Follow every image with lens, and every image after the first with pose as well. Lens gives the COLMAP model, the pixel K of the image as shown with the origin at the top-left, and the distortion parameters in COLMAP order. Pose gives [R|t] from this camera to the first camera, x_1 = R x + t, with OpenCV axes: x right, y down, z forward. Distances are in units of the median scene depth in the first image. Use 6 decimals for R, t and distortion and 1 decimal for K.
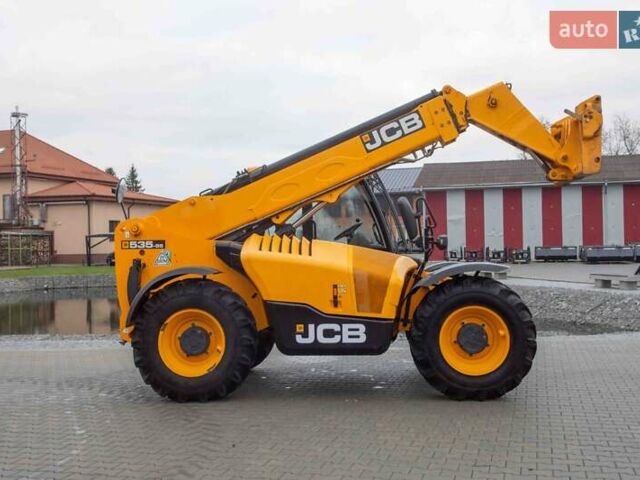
lens RADIAL K [[749.4, 0, 320.0], [0, 749.4, 240.0], [0, 0, 1]] dist [0.031875, 0.019817]
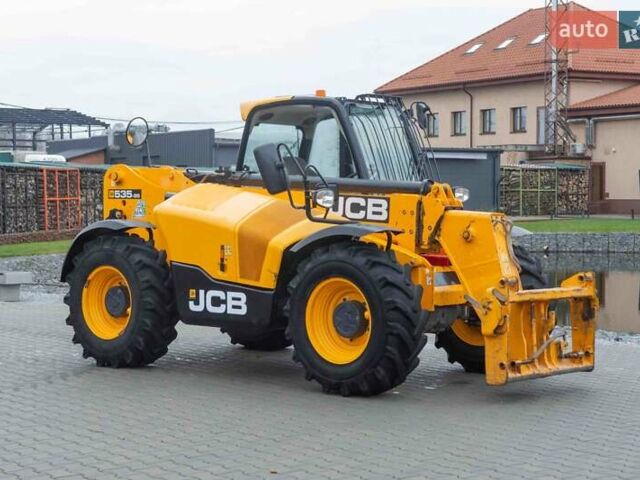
lens RADIAL K [[1271.2, 0, 320.0], [0, 1271.2, 240.0], [0, 0, 1]] dist [0.149796, 0.125610]
pose [[0.803413, 0.035908, -0.594338, 0.113345], [-0.005492, 0.998584, 0.052909, -0.002776], [0.595397, -0.039244, 0.802473, -0.011365]]
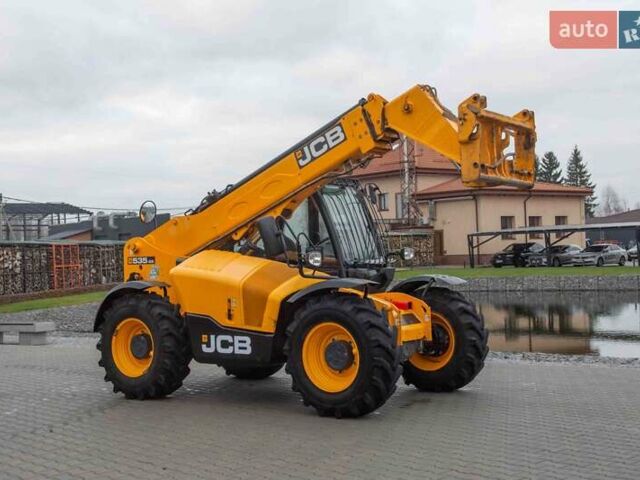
lens RADIAL K [[875.6, 0, 320.0], [0, 875.6, 240.0], [0, 0, 1]] dist [0.061429, -0.004359]
pose [[0.853939, -0.018977, -0.520027, 0.091358], [0.021871, 0.999761, -0.000570, -0.002434], [0.519913, -0.010887, 0.854150, -0.000012]]
